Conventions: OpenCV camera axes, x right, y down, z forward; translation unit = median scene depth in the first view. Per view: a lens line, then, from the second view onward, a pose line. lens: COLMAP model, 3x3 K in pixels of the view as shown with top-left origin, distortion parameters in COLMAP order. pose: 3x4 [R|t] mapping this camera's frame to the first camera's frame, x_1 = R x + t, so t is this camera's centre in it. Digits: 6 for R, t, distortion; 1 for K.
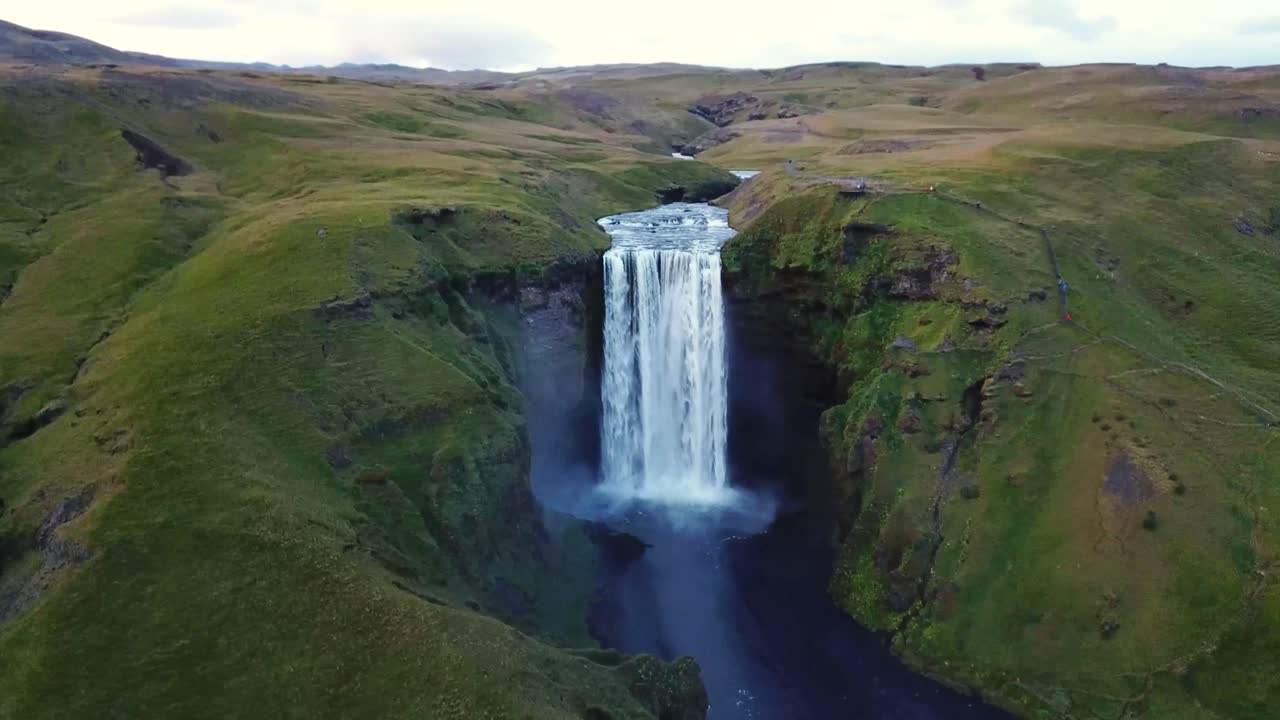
lens RADIAL K [[961.8, 0, 640.0], [0, 961.8, 360.0], [0, 0, 1]] dist [0.077139, -0.195684]
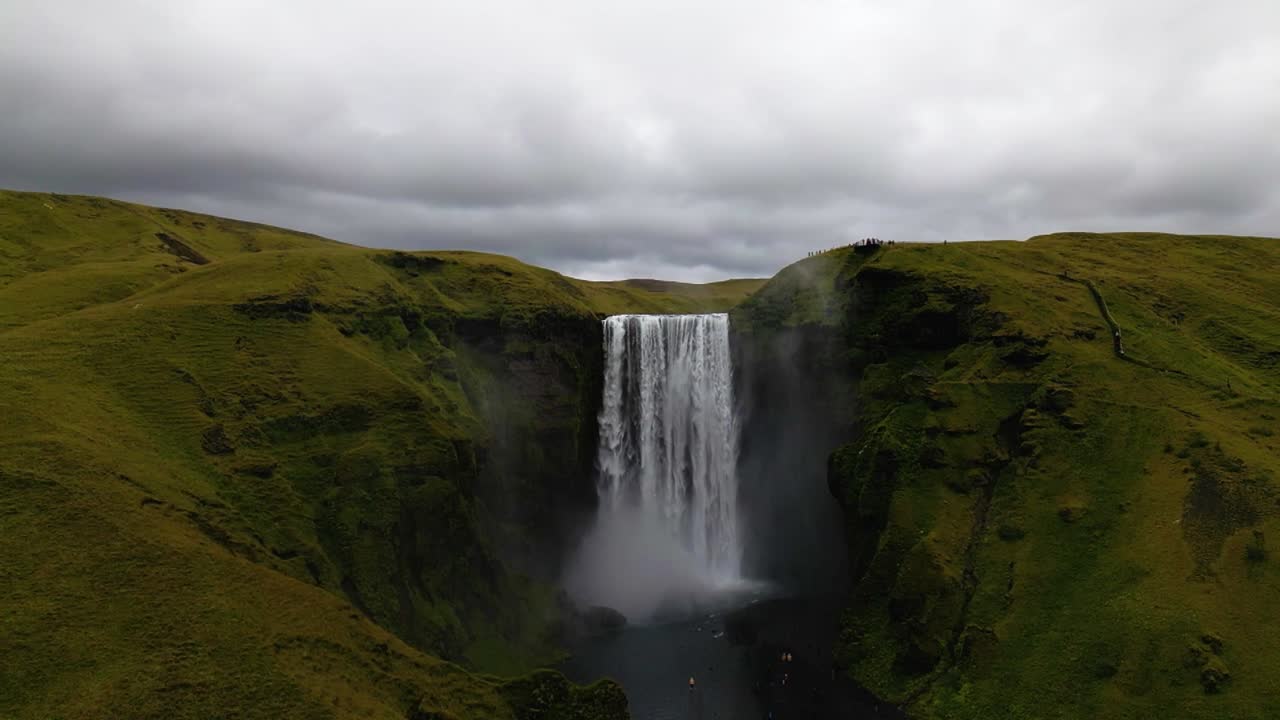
lens RADIAL K [[894.2, 0, 640.0], [0, 894.2, 360.0], [0, 0, 1]] dist [0.082603, -0.095023]
pose [[0.996120, -0.003187, -0.087942, 0.081329], [-0.016092, 0.975895, -0.217648, 0.132617], [0.086516, 0.218219, 0.972057, 0.173252]]
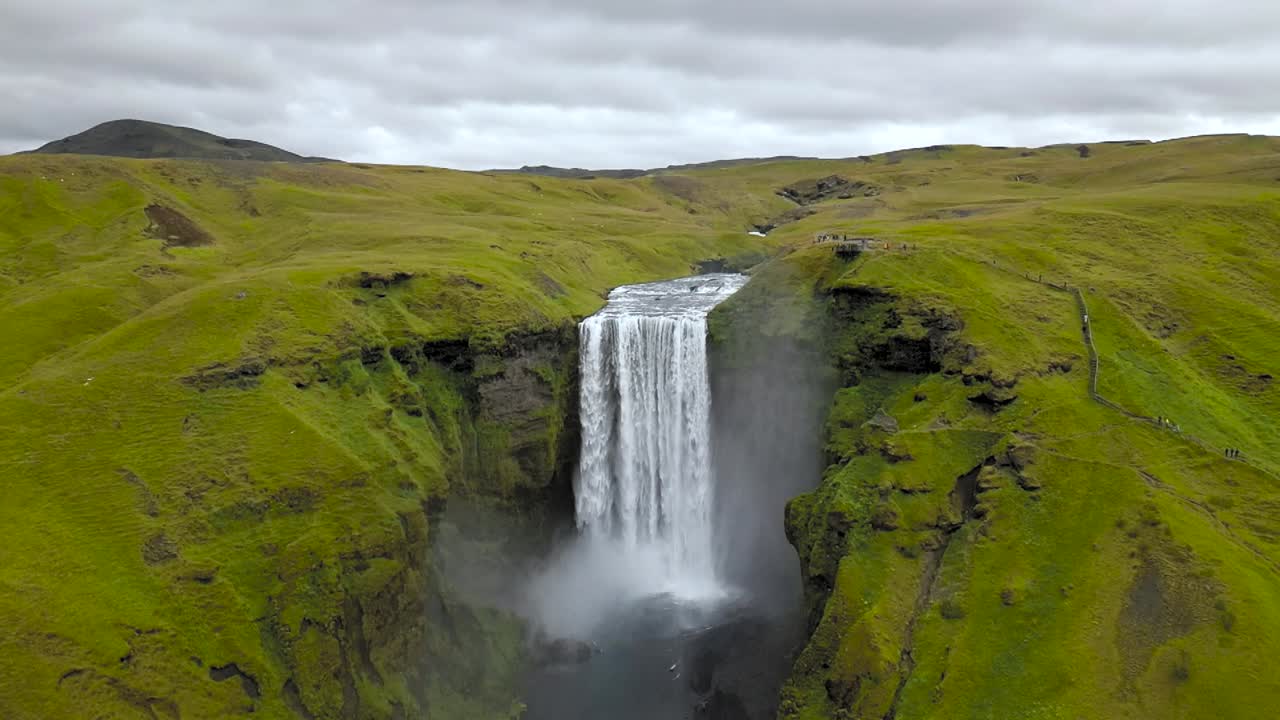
lens RADIAL K [[894.2, 0, 640.0], [0, 894.2, 360.0], [0, 0, 1]] dist [0.082603, -0.095023]
pose [[0.991335, 0.002897, -0.131329, 0.145460], [-0.013171, 0.996911, -0.077425, -0.006396], [0.130699, 0.078484, 0.988311, 0.167581]]
